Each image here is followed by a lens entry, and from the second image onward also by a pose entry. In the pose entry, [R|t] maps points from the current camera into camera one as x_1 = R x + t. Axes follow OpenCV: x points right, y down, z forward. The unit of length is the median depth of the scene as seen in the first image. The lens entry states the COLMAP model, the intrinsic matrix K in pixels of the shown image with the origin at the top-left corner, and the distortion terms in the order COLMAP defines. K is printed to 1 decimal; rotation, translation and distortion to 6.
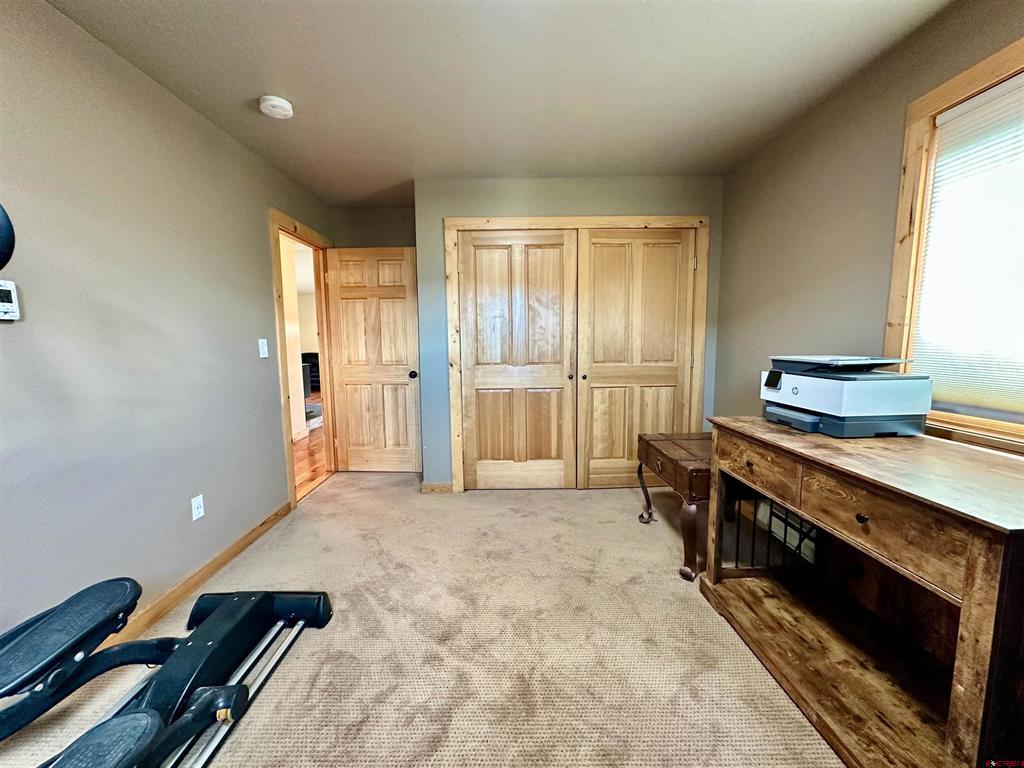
lens RADIAL K [[409.0, 0, 506.4], [0, 409.0, 383.4], [0, 0, 1]] dist [-0.004988, 0.001434]
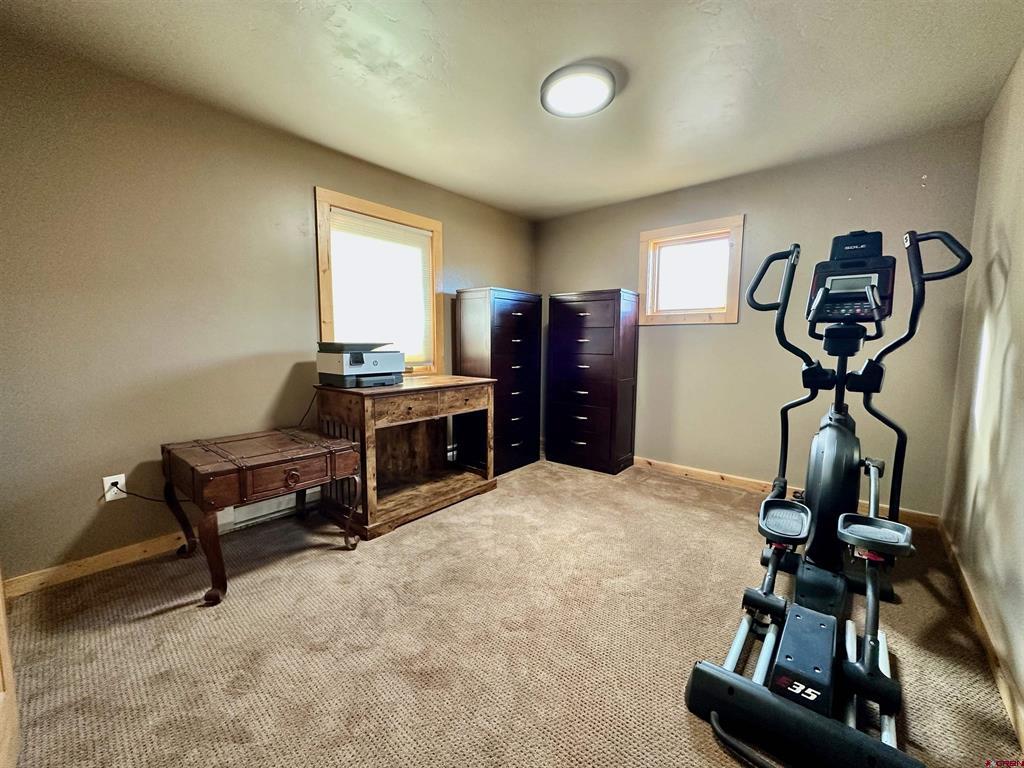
lens RADIAL K [[409.0, 0, 508.9], [0, 409.0, 384.0], [0, 0, 1]] dist [-0.004988, 0.001434]
pose [[-0.755334, -0.059028, 0.652676, -0.721681], [0.074706, 0.981687, 0.175239, -0.143241], [-0.651068, 0.181123, -0.737092, 1.901700]]
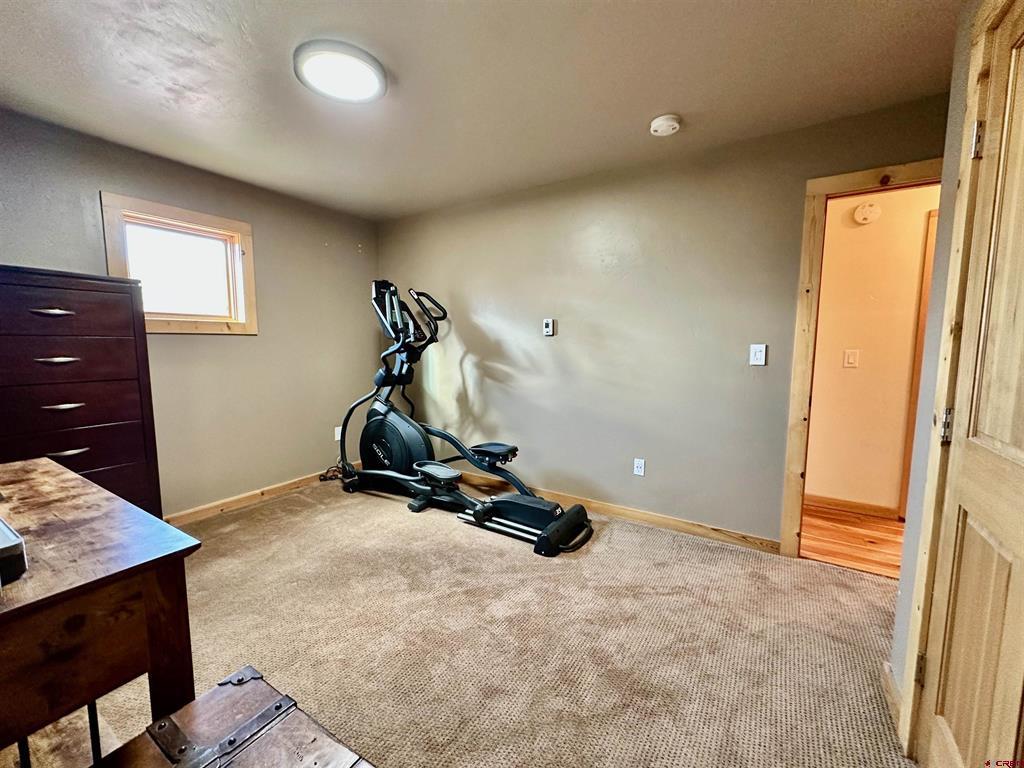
lens RADIAL K [[409.0, 0, 509.5], [0, 409.0, 382.3], [0, 0, 1]] dist [-0.004988, 0.001434]
pose [[-0.547413, 0.090992, -0.831901, 0.778249], [-0.089159, 0.982072, 0.166087, -0.213103], [0.832100, 0.165090, -0.529486, 1.737733]]
